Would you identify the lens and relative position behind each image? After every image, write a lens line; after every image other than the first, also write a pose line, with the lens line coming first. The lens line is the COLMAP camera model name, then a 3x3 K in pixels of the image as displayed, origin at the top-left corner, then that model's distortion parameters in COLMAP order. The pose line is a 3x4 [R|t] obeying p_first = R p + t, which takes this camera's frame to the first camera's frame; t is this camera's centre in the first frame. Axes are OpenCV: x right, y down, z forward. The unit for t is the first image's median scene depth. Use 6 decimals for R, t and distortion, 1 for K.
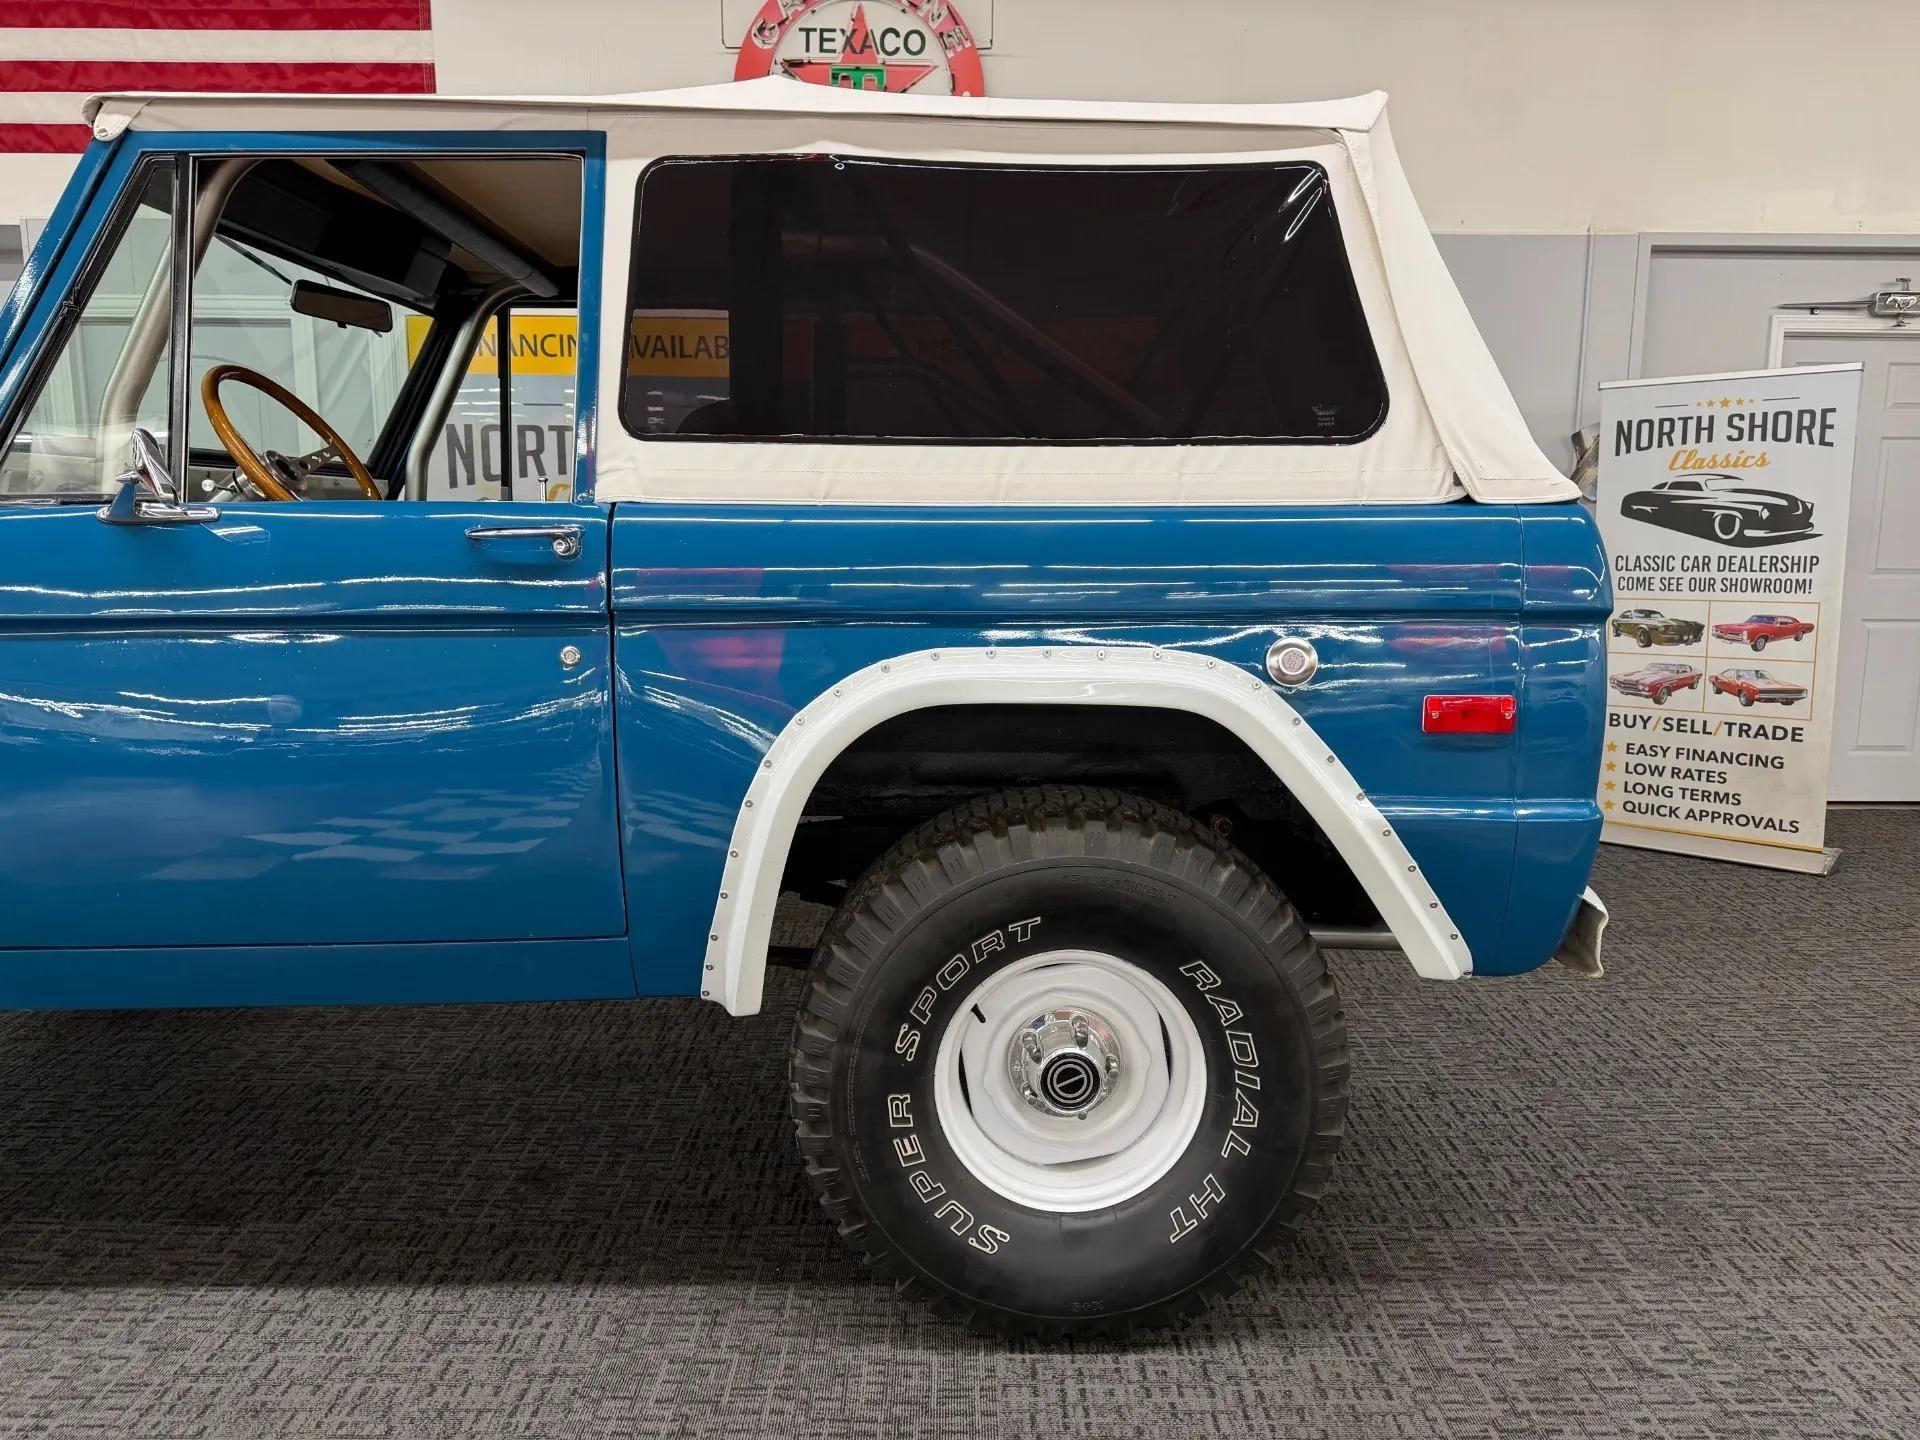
lens RADIAL K [[1371.6, 0, 960.0], [0, 1371.6, 720.0], [0, 0, 1]] dist [0.036313, -0.042732]
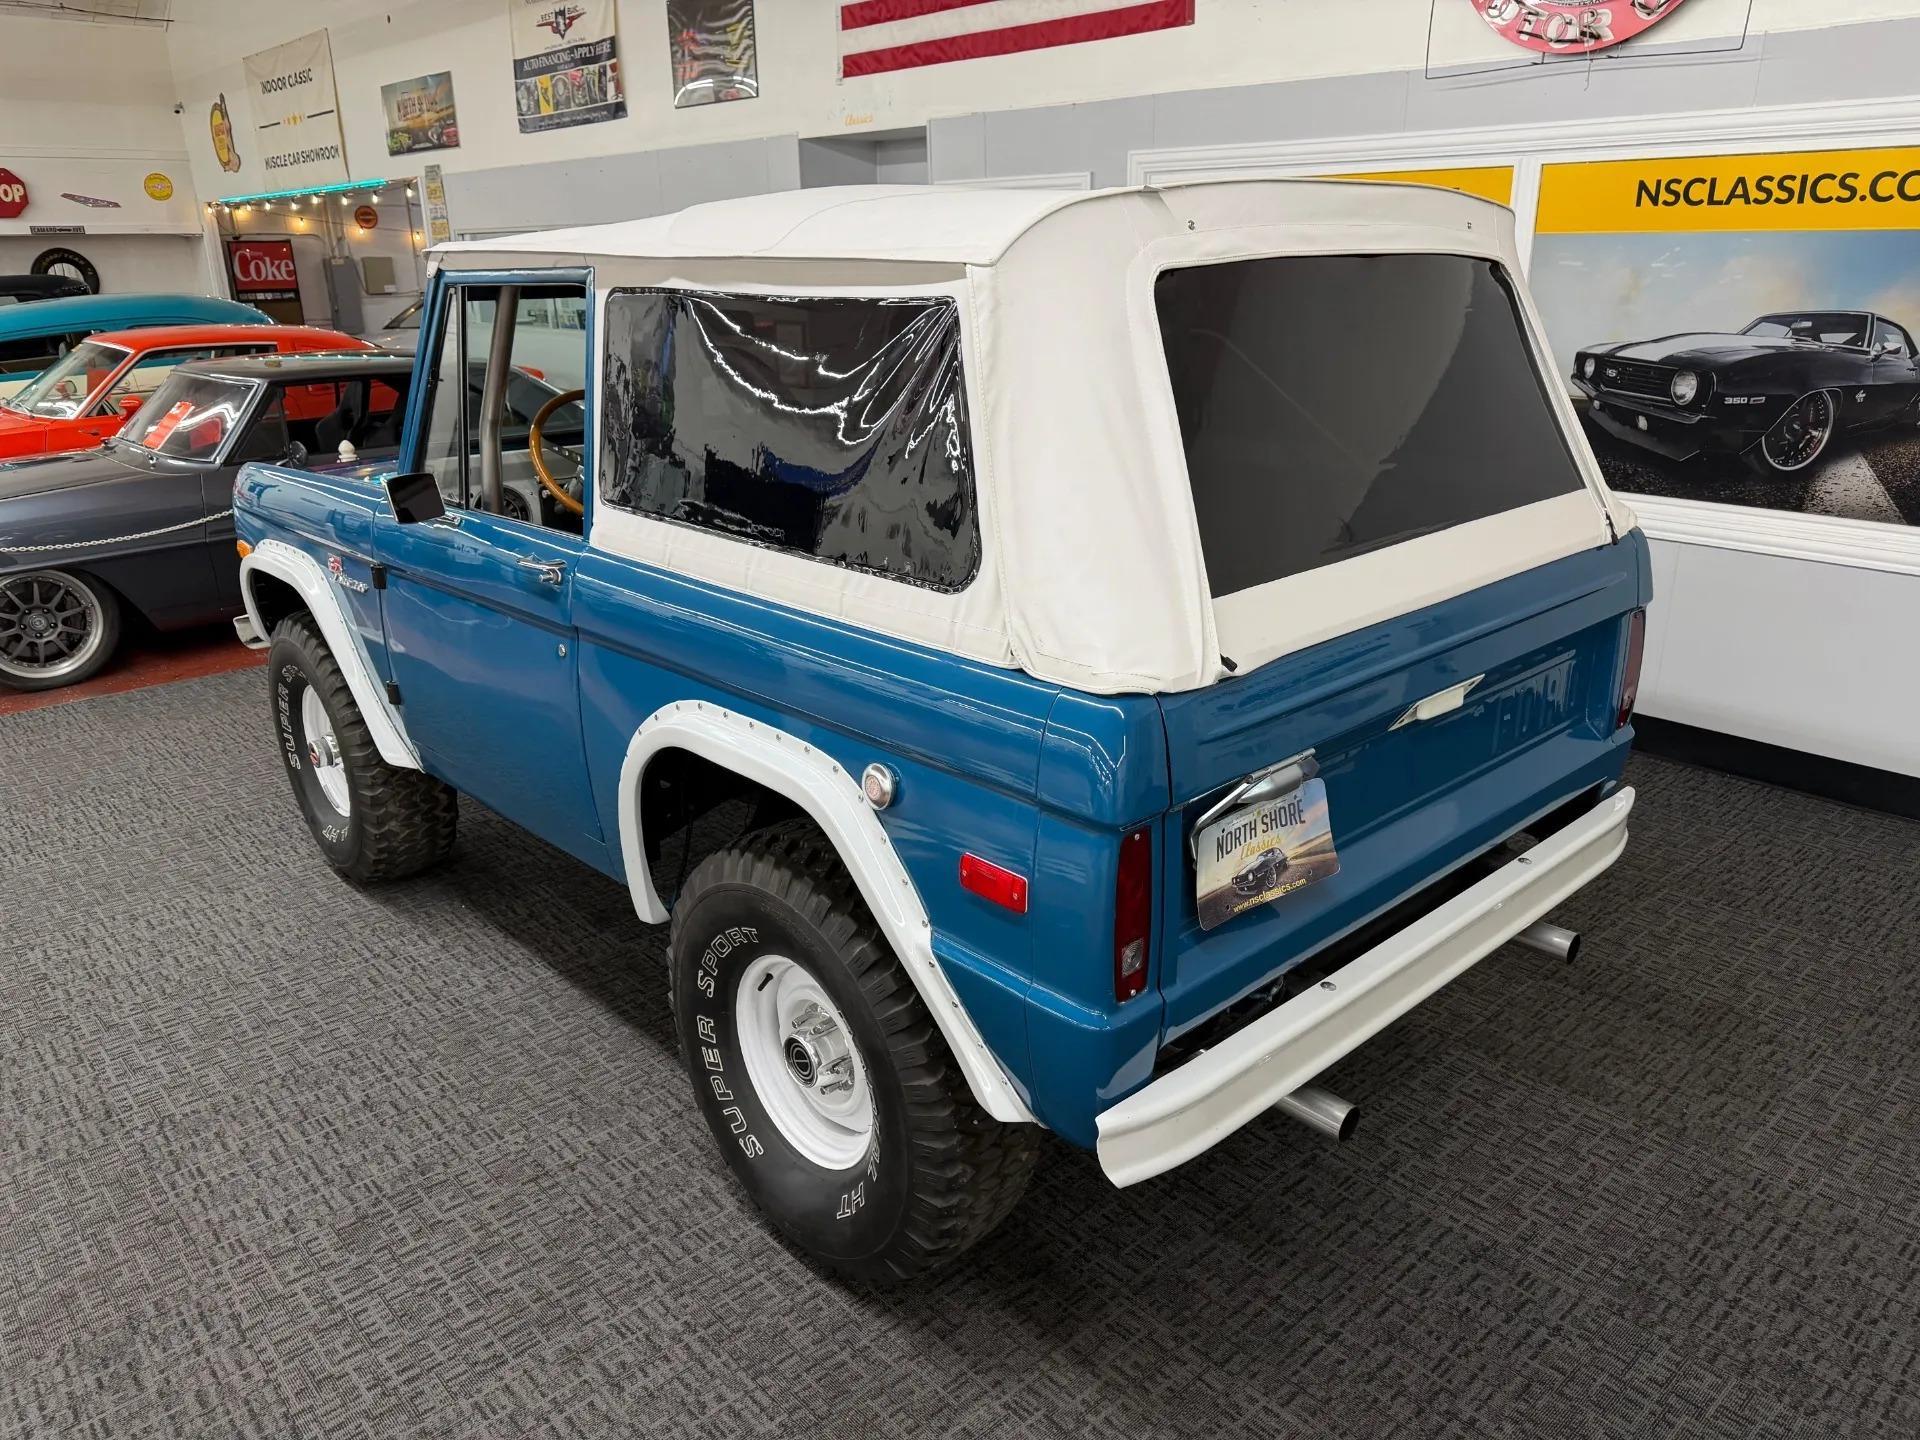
lens RADIAL K [[1364.1, 0, 960.0], [0, 1364.1, 720.0], [0, 0, 1]] dist [0.033094, -0.042098]
pose [[0.670749, 0.229202, -0.705381, 0.905037], [-0.087532, 0.968869, 0.231584, -0.305168], [0.736502, -0.093591, 0.669930, 0.298107]]
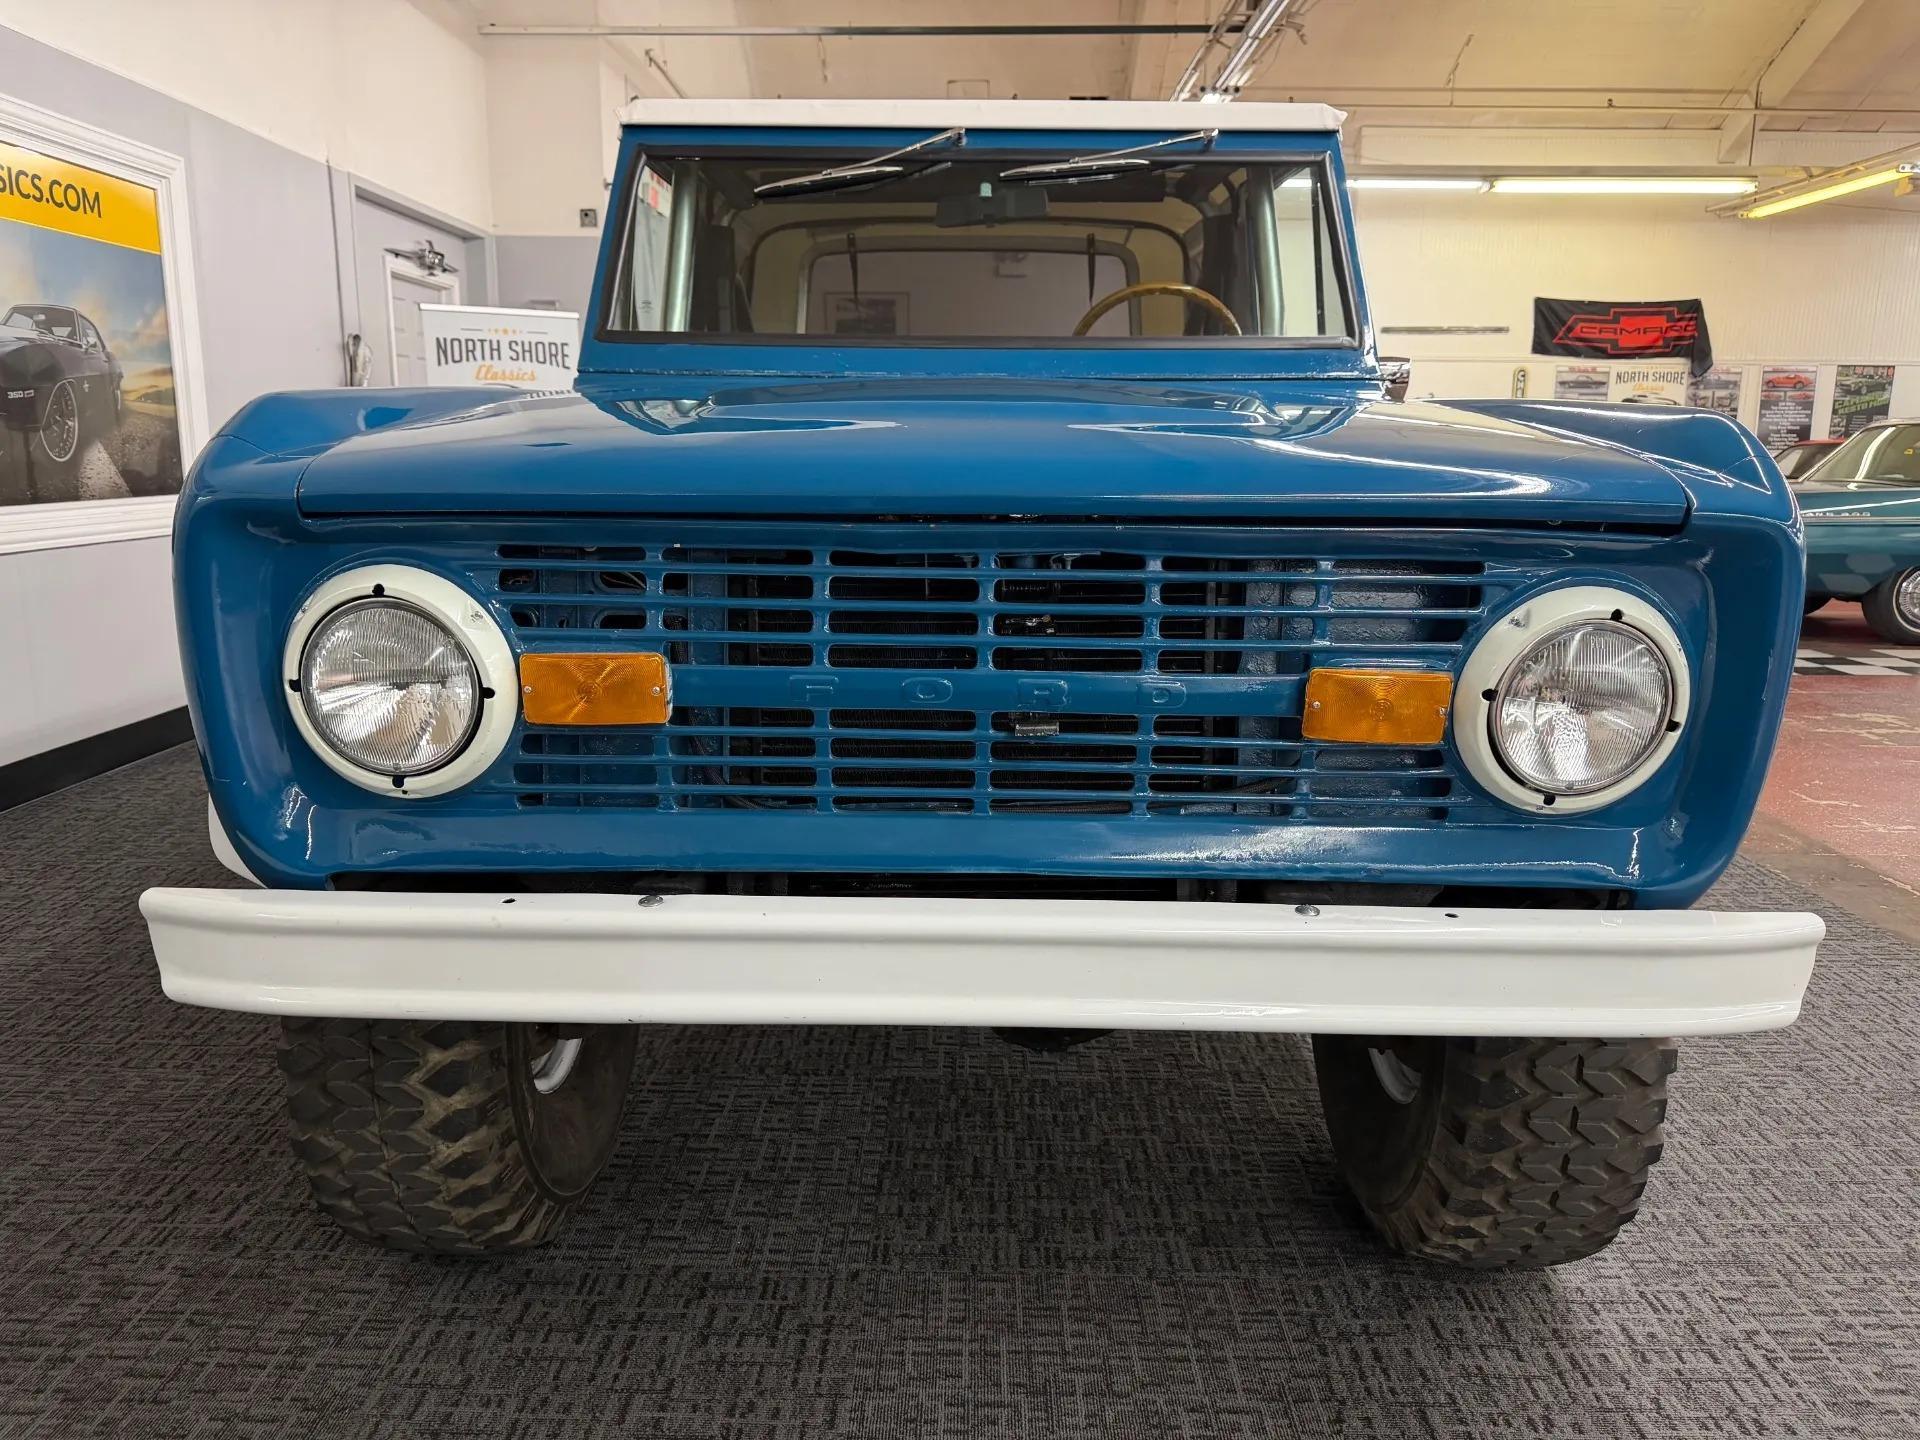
lens RADIAL K [[1357.3, 0, 960.0], [0, 1357.3, 720.0], [0, 0, 1]] dist [0.010382, -0.008287]
pose [[0.016230, -0.207425, 0.978116, -1.881481], [0.132093, 0.970115, 0.203537, -0.160311], [-0.991104, 0.125899, 0.043144, 1.234351]]
